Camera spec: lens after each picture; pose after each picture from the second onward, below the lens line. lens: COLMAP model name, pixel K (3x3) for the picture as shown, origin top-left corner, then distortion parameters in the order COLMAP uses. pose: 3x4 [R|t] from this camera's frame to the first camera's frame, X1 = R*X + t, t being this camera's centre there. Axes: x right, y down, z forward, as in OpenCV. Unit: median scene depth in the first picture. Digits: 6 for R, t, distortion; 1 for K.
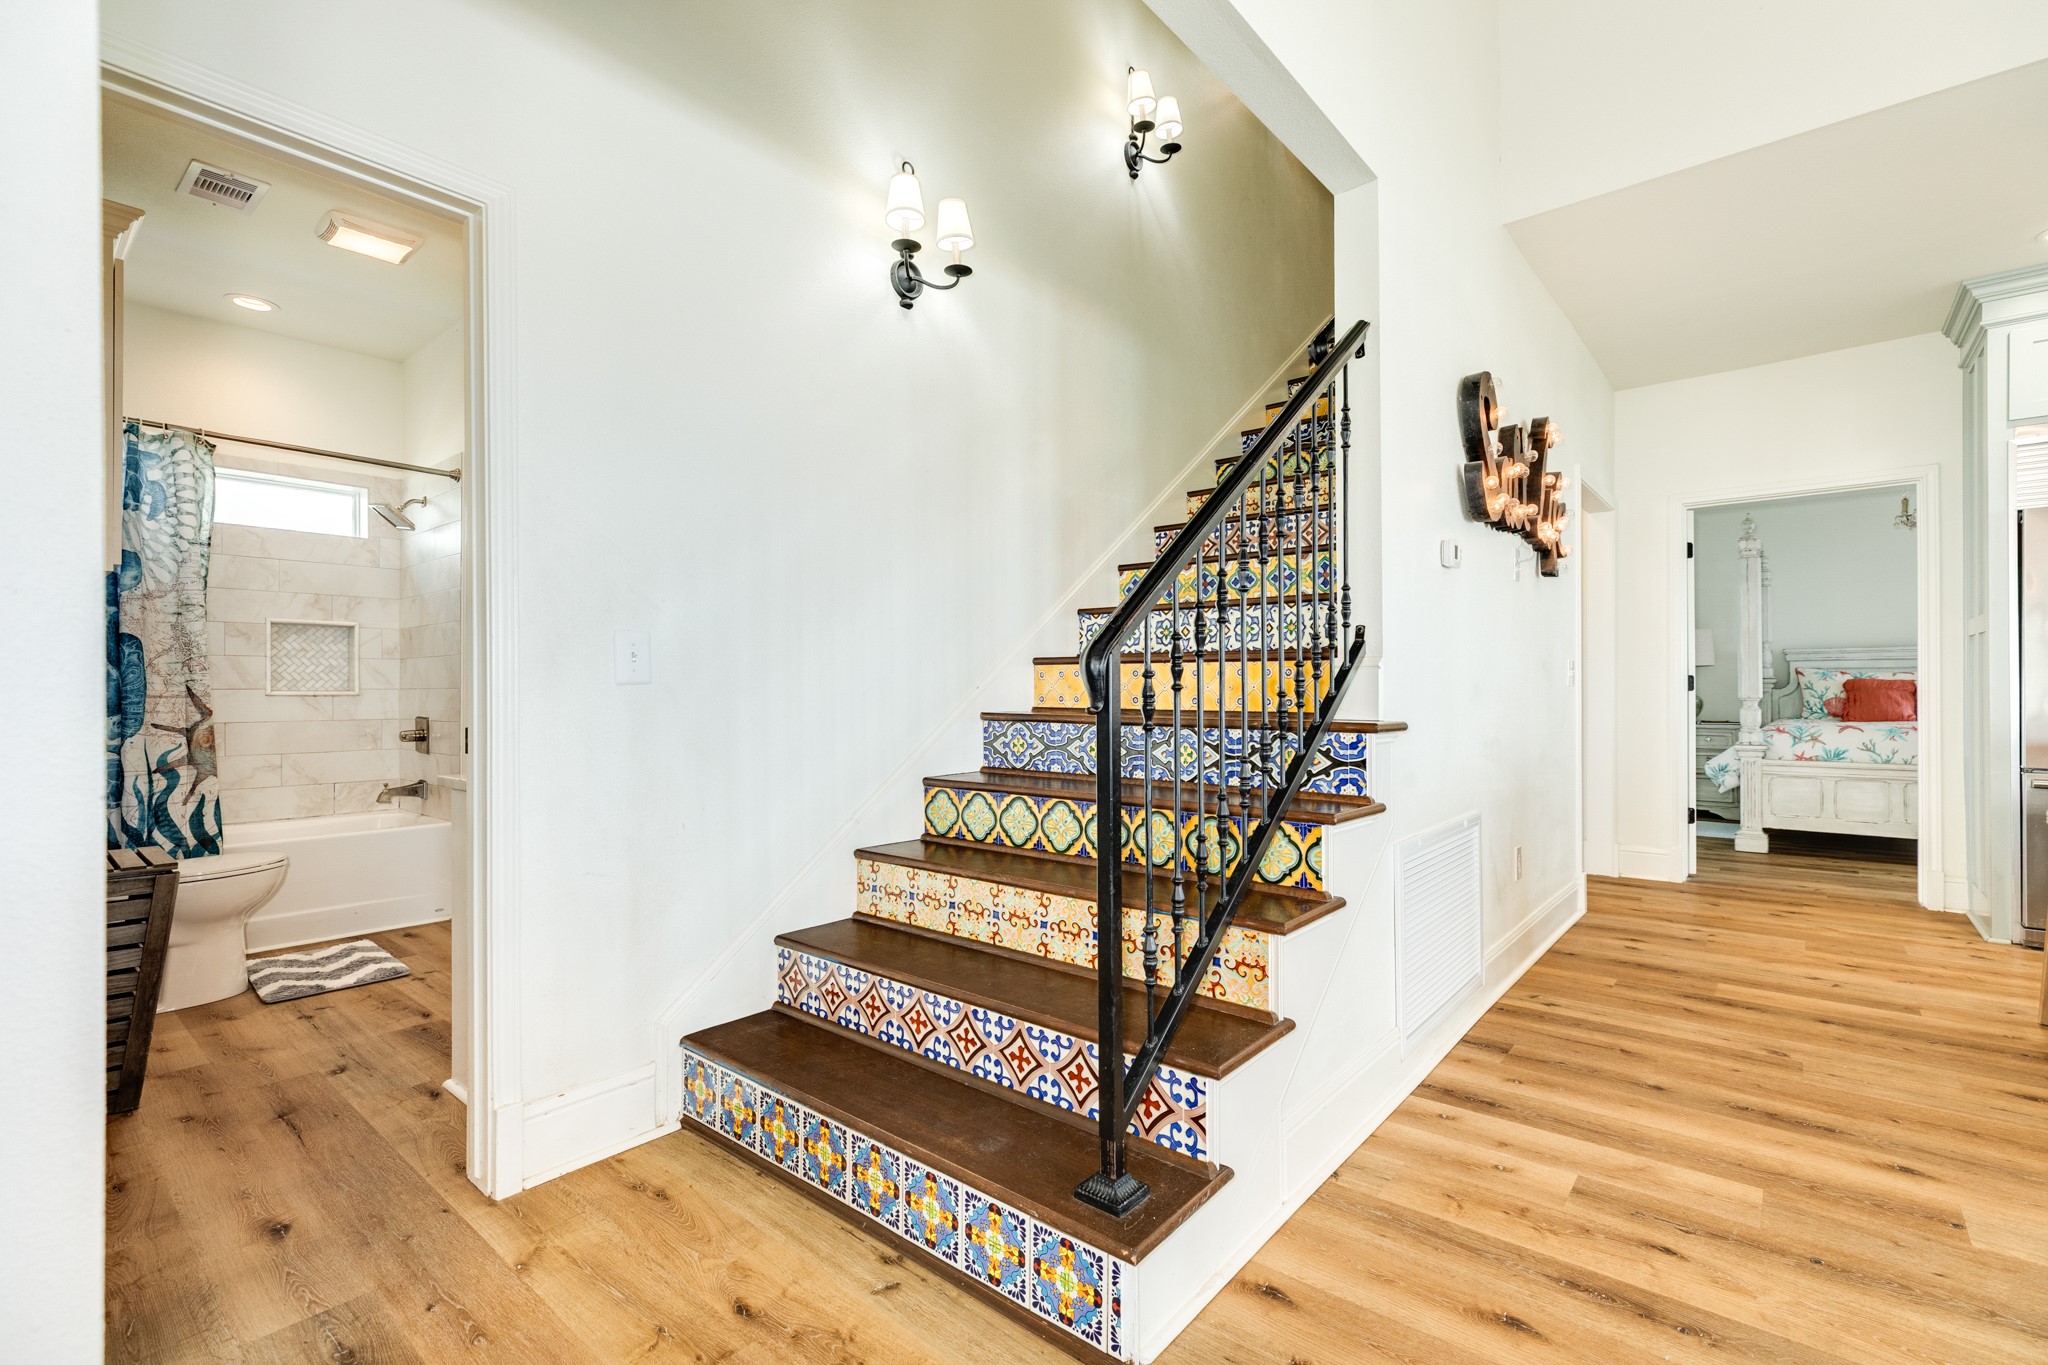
lens RADIAL K [[912.9, 0, 1022.6], [0, 912.9, 689.7], [0, 0, 1]] dist [0.004967, 0.000423]
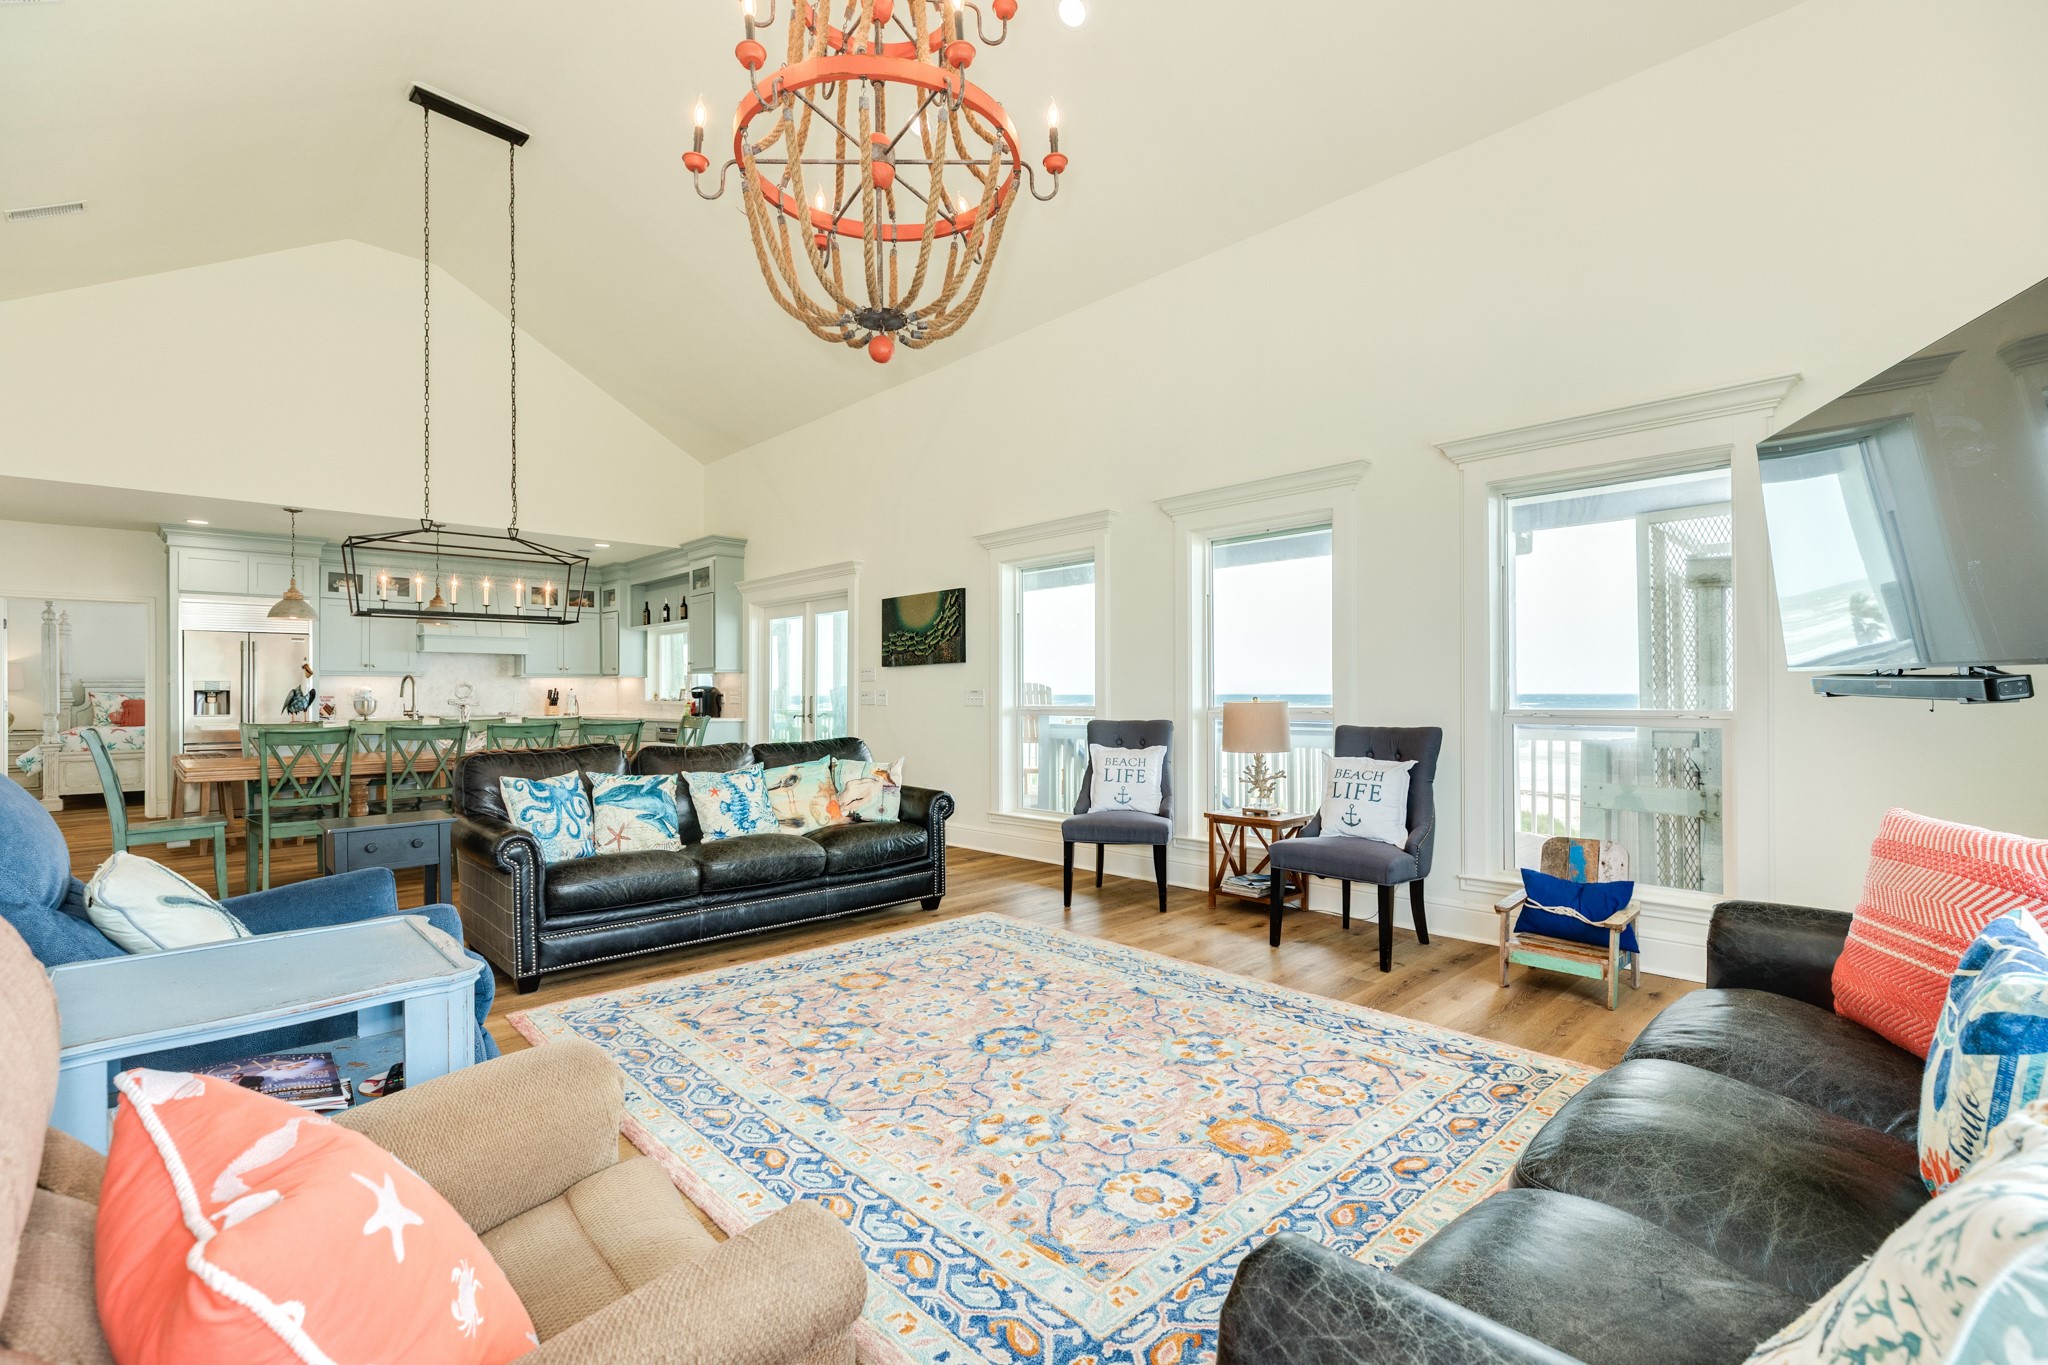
lens RADIAL K [[912.9, 0, 1022.6], [0, 912.9, 689.7], [0, 0, 1]] dist [0.004967, 0.000423]
pose [[0.097987, 0.004784, 0.995176, -1.042561], [0.002627, 0.999984, -0.005065, -0.033982], [-0.995184, 0.003110, 0.097973, -1.389711]]
